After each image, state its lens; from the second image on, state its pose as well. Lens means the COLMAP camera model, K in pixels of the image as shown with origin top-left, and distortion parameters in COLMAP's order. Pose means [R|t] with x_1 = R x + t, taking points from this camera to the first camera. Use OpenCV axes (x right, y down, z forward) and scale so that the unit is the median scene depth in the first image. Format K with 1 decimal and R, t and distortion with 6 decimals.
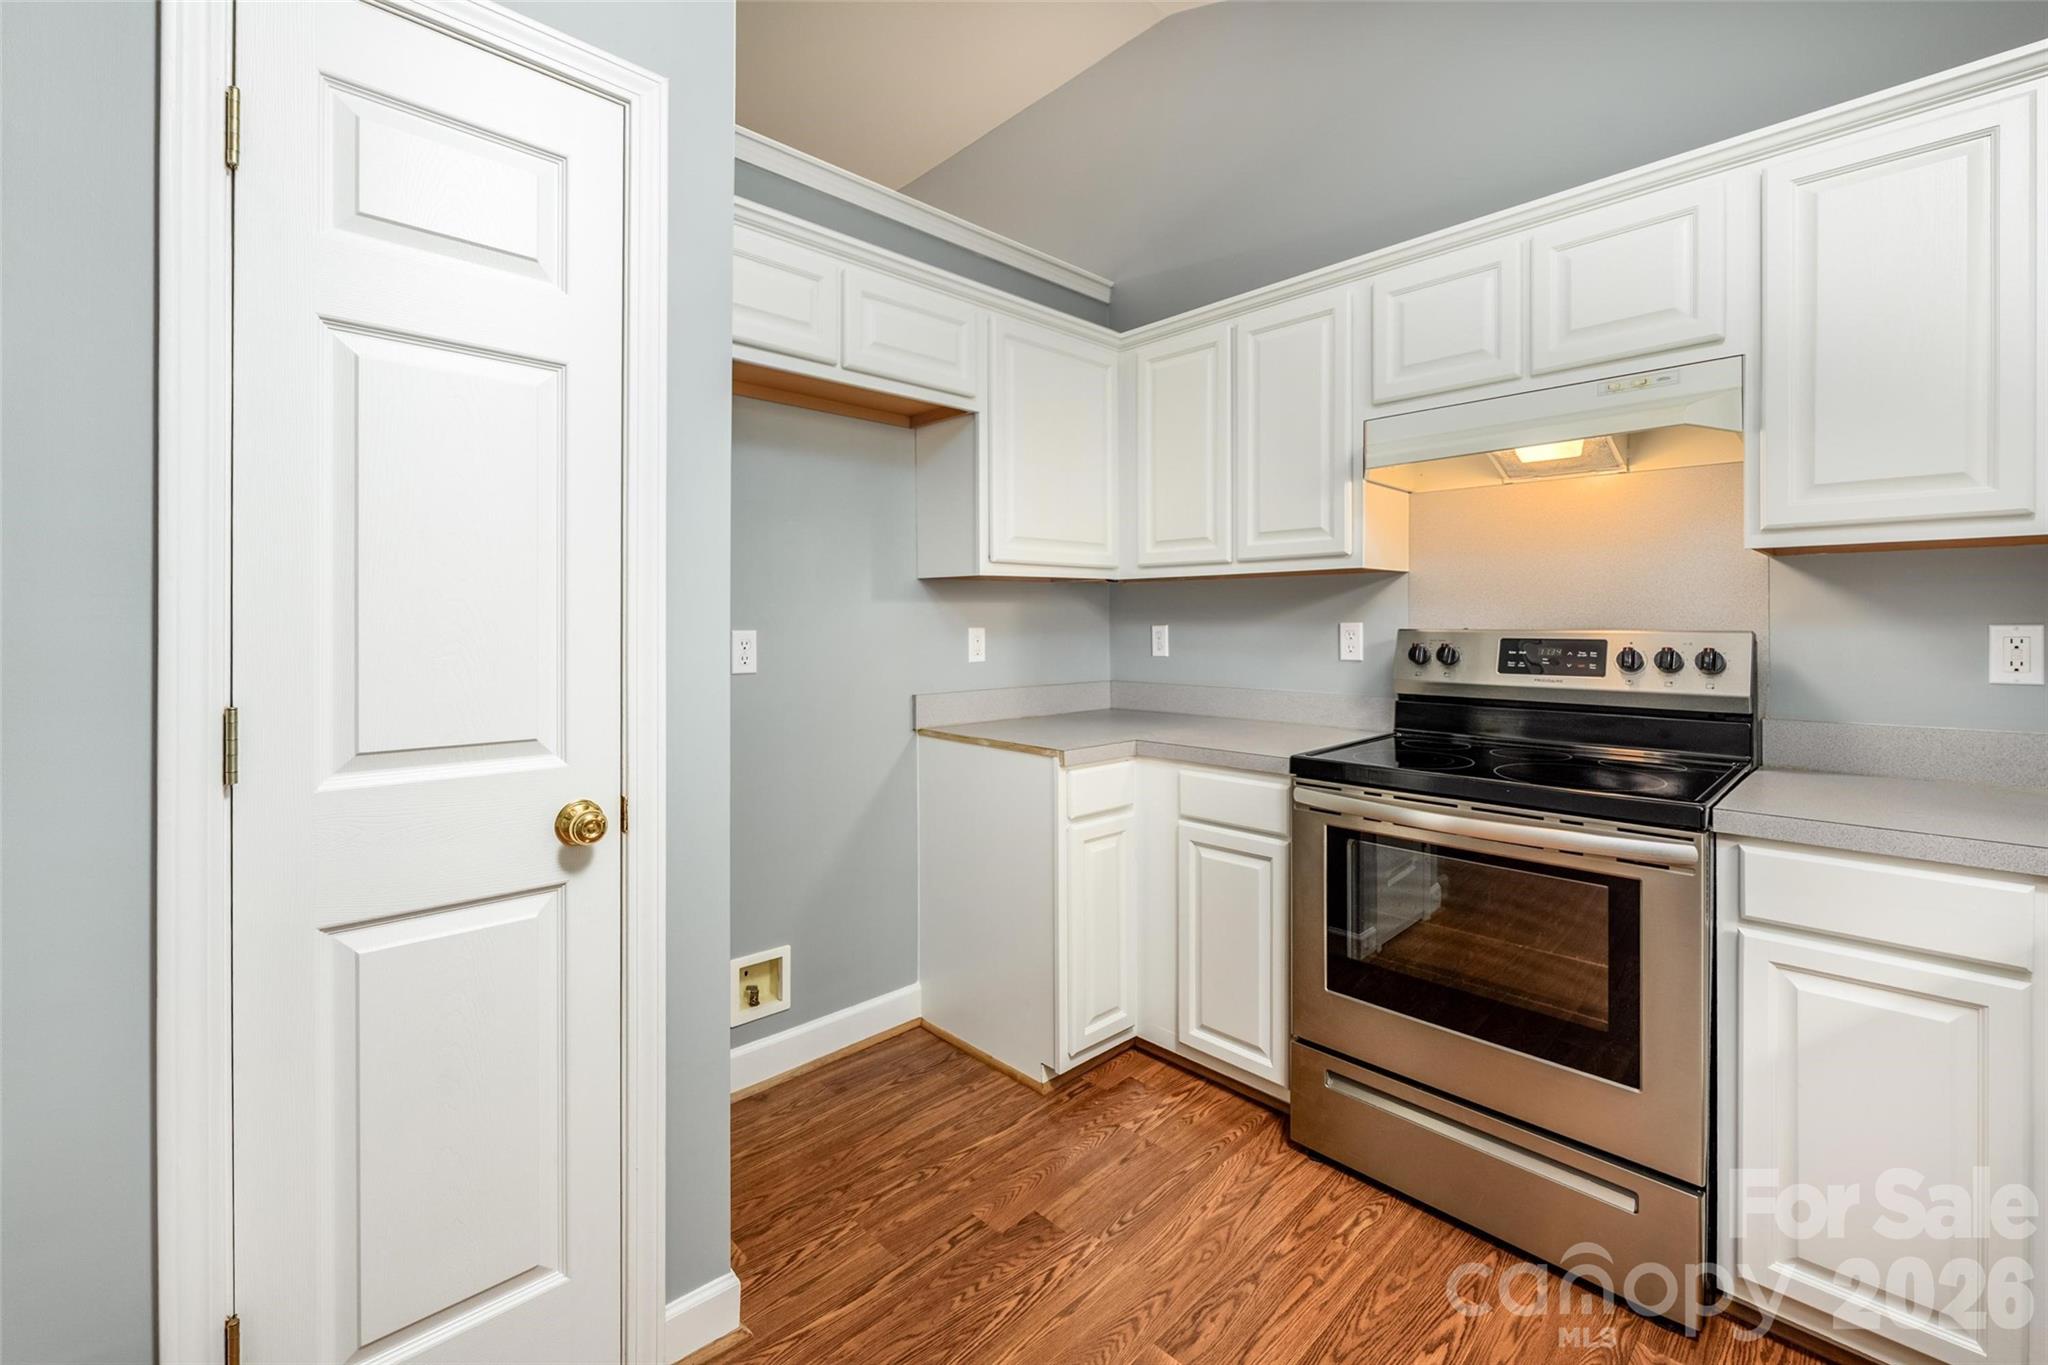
lens RADIAL K [[861.1, 0, 1014.4], [0, 861.1, 635.7], [0, 0, 1]] dist [-0.001623, 0.000120]
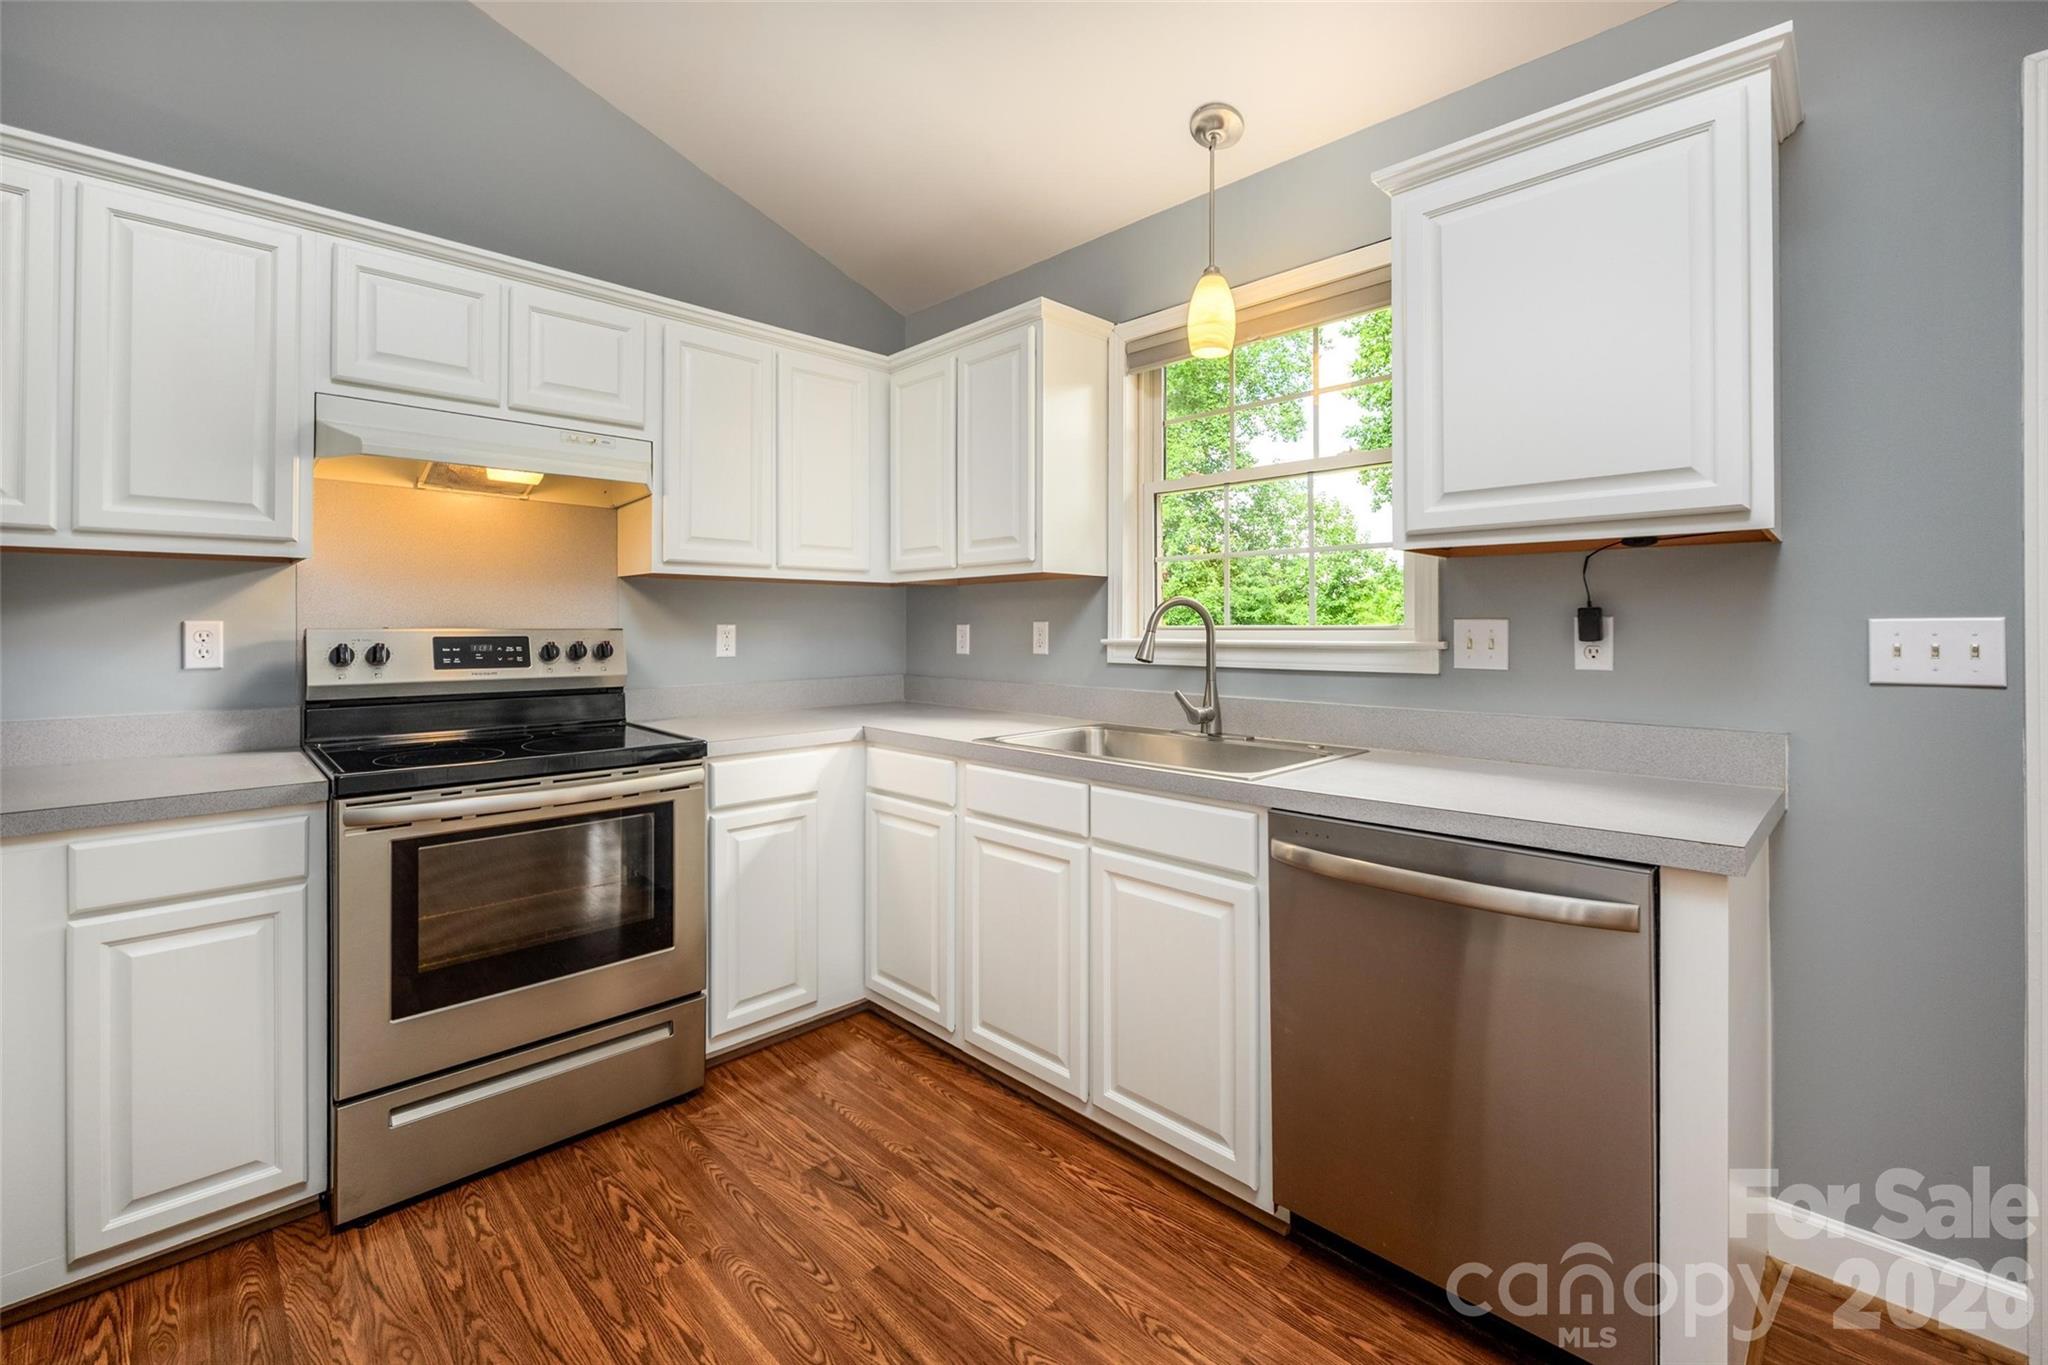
lens RADIAL K [[868.7, 0, 1033.5], [0, 868.7, 621.3], [0, 0, 1]] dist [-0.000821, -0.000189]
pose [[-0.024835, 0.004429, 0.999682, -0.592522], [0.012348, 0.999915, -0.004124, -0.002795], [-0.999615, 0.012241, -0.024887, 0.340682]]
